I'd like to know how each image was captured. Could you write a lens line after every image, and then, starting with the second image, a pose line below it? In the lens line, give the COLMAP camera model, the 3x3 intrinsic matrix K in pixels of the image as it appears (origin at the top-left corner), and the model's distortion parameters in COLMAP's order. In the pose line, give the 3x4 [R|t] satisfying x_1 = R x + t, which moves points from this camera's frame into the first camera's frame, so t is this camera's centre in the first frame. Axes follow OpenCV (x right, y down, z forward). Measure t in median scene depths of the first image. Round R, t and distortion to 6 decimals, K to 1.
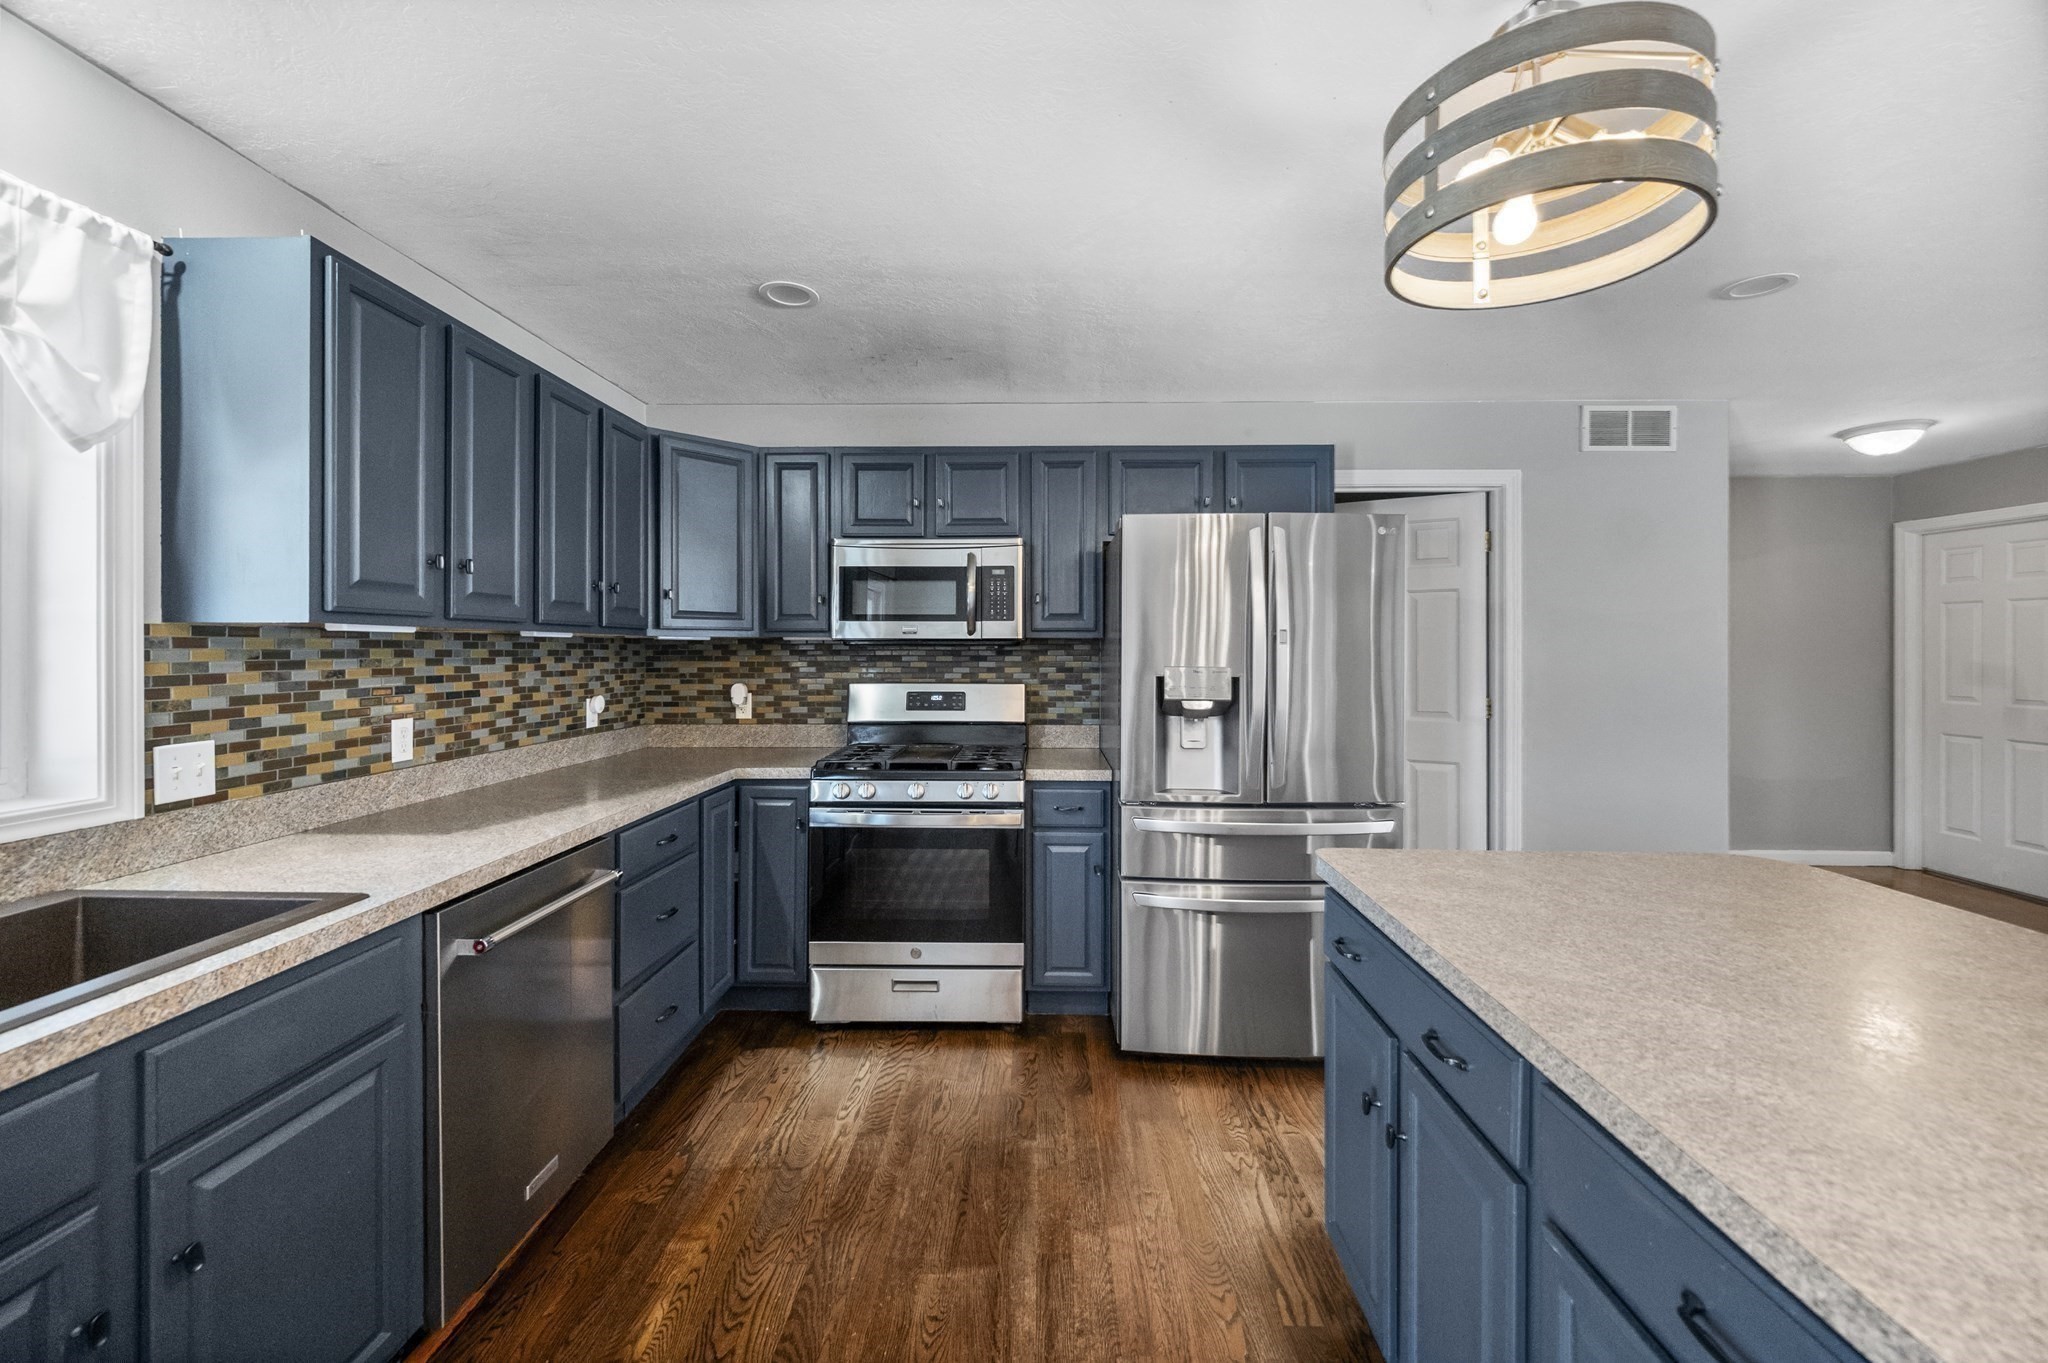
lens RADIAL K [[805.0, 0, 1023.7], [0, 805.0, 647.0], [0, 0, 1]] dist [-0.001228, -0.000532]
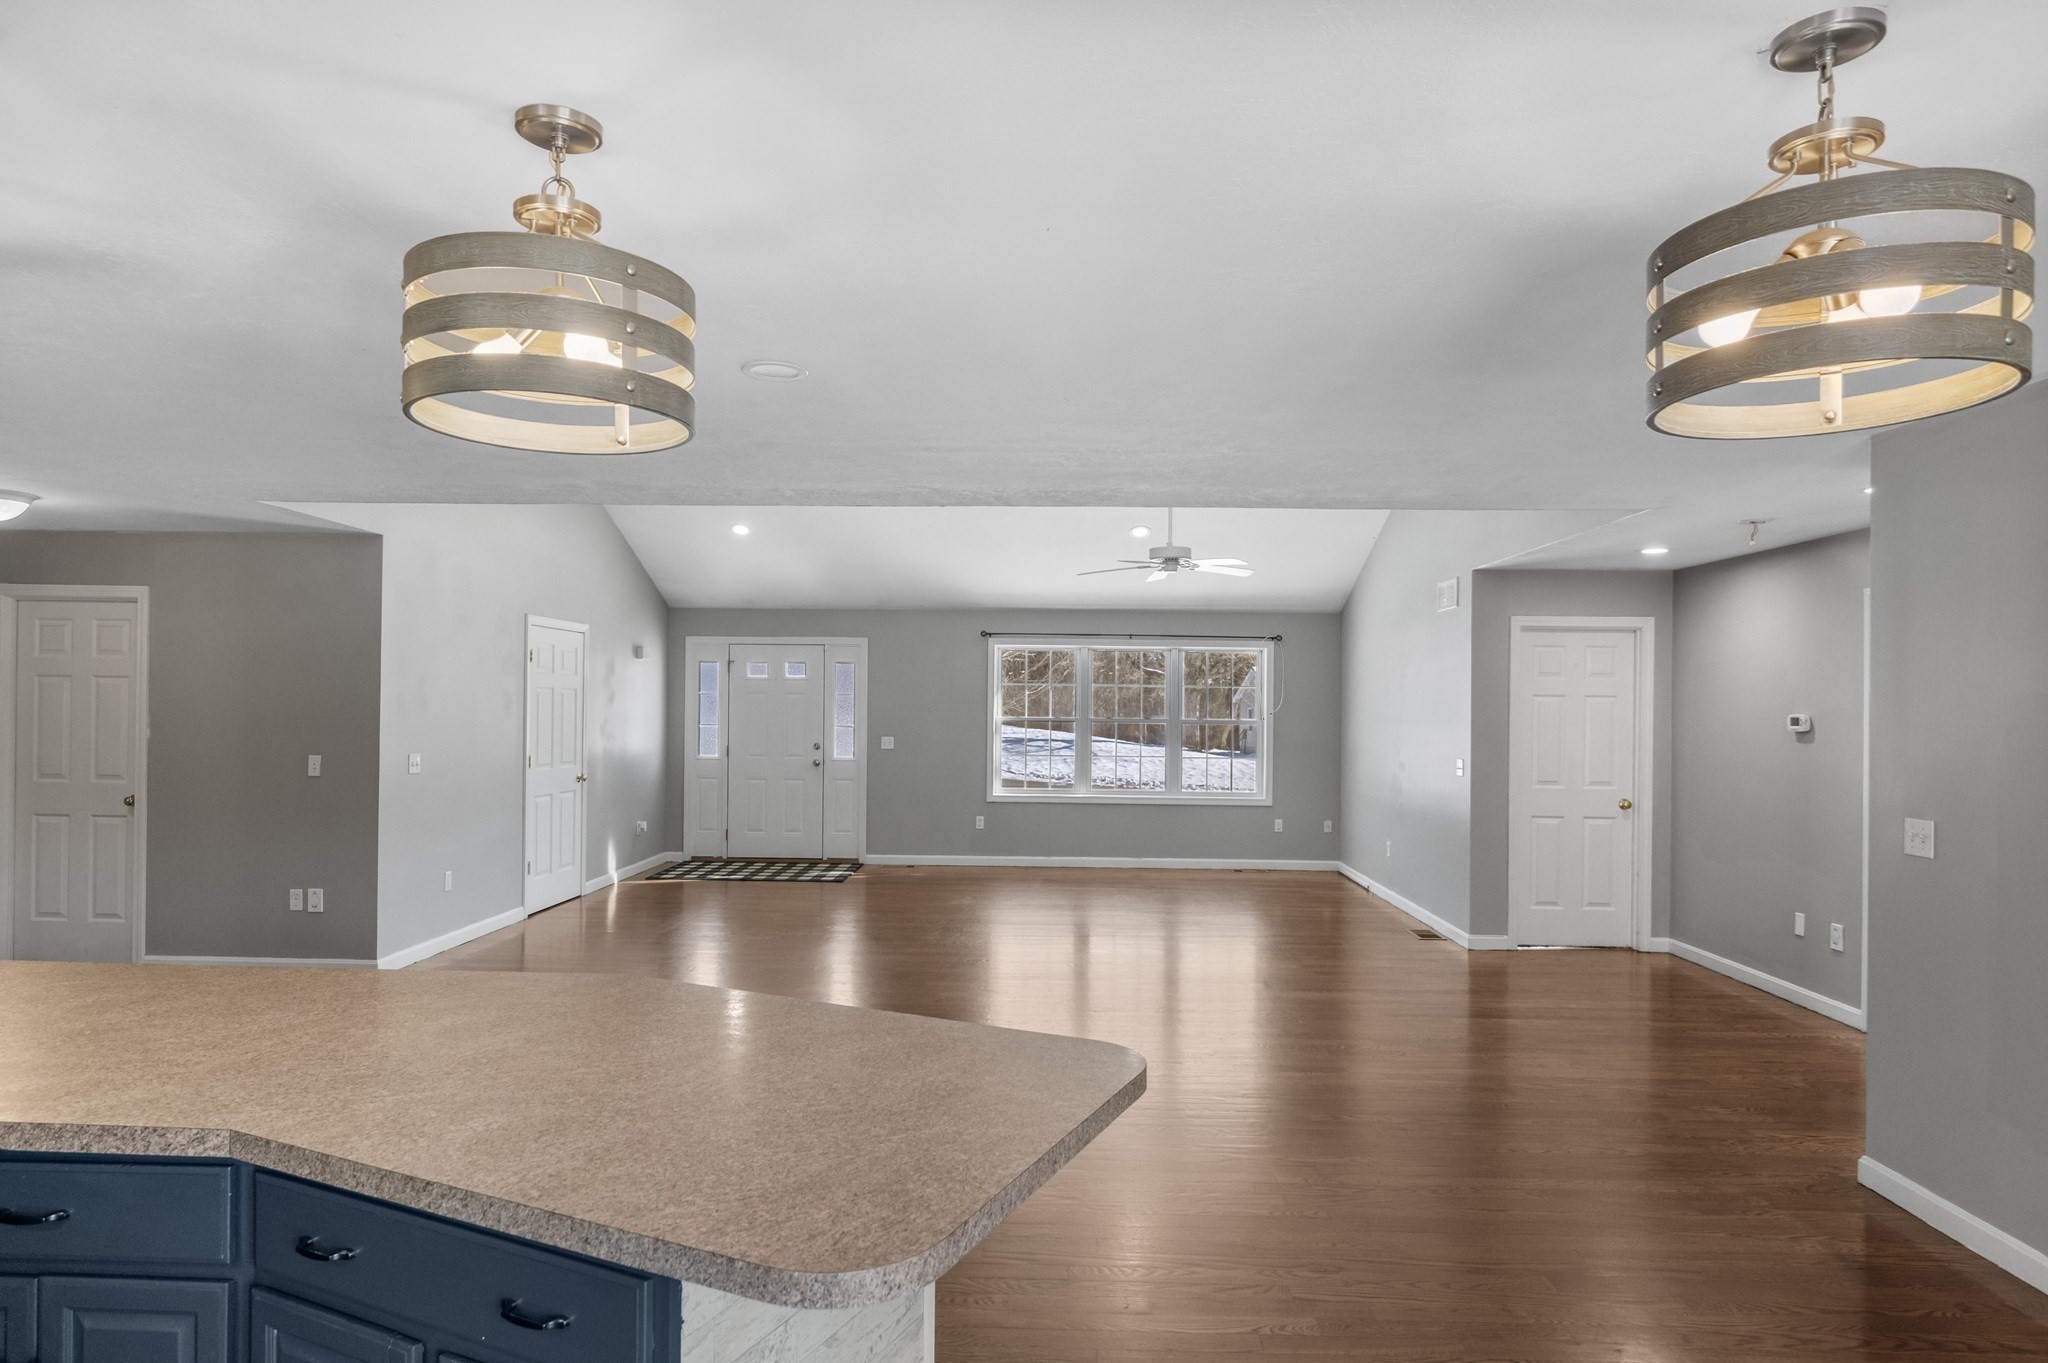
lens RADIAL K [[1180.7, 0, 1027.0], [0, 1180.7, 695.4], [0, 0, 1]] dist [-0.006308, 0.001439]
pose [[0.000298, 0.001689, 0.999999, -0.873524], [-0.005971, 0.999981, -0.001687, -0.139171], [-0.999982, -0.005970, 0.000308, -0.603756]]
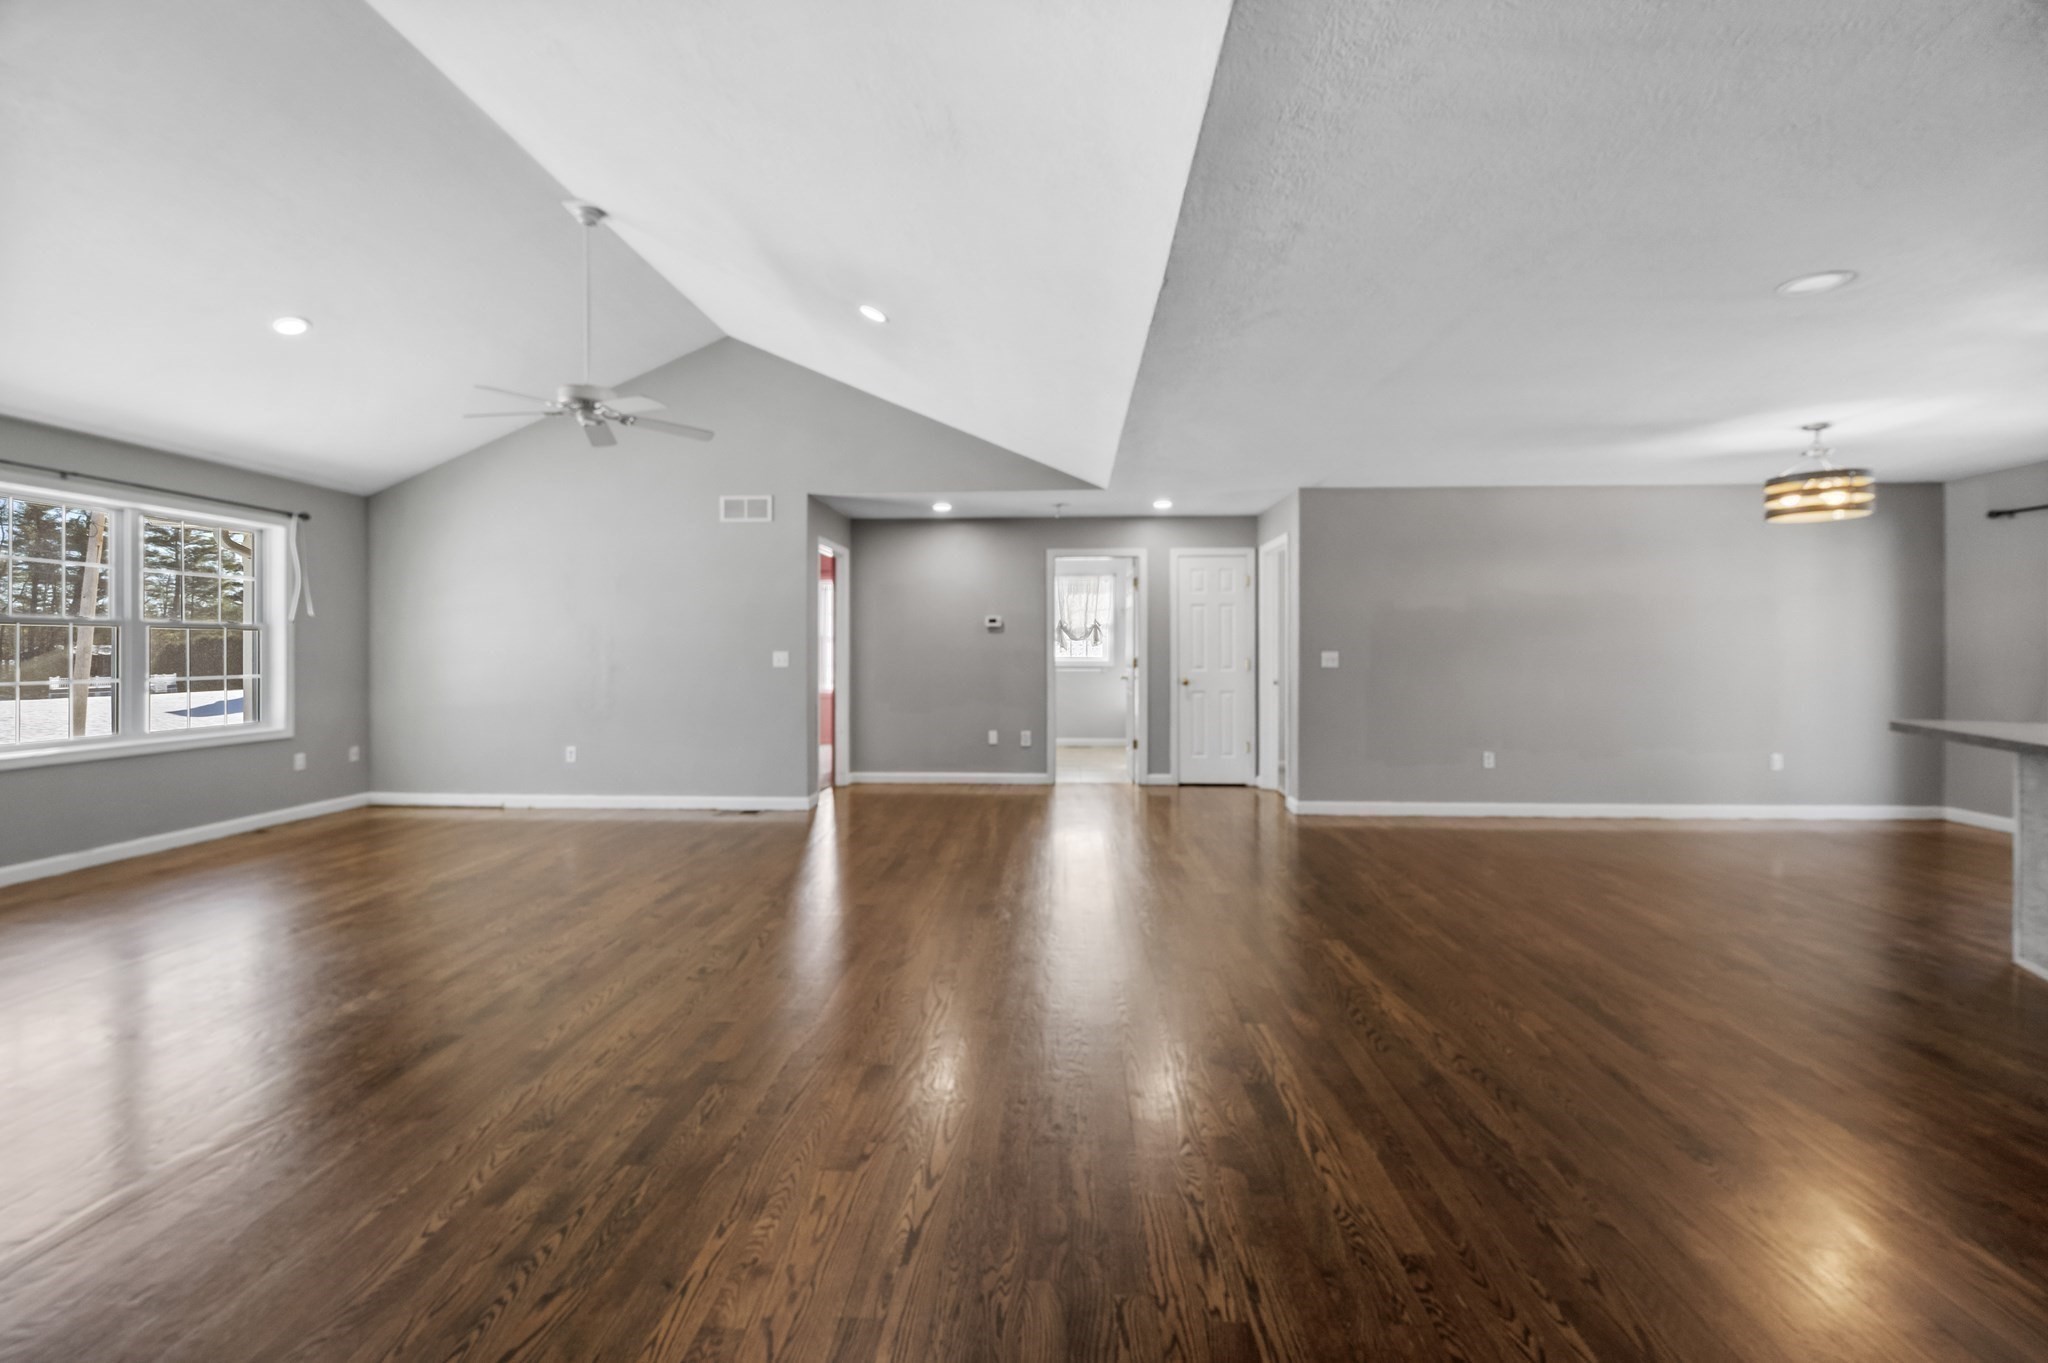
lens RADIAL K [[805.0, 0, 1024.2], [0, 805.0, 663.4], [0, 0, 1]] dist [-0.001228, -0.000532]
pose [[-0.999761, -0.005903, 0.021073, 3.779719], [-0.005471, 0.999775, 0.020514, 0.131721], [-0.021189, 0.020394, -0.999567, 2.049891]]
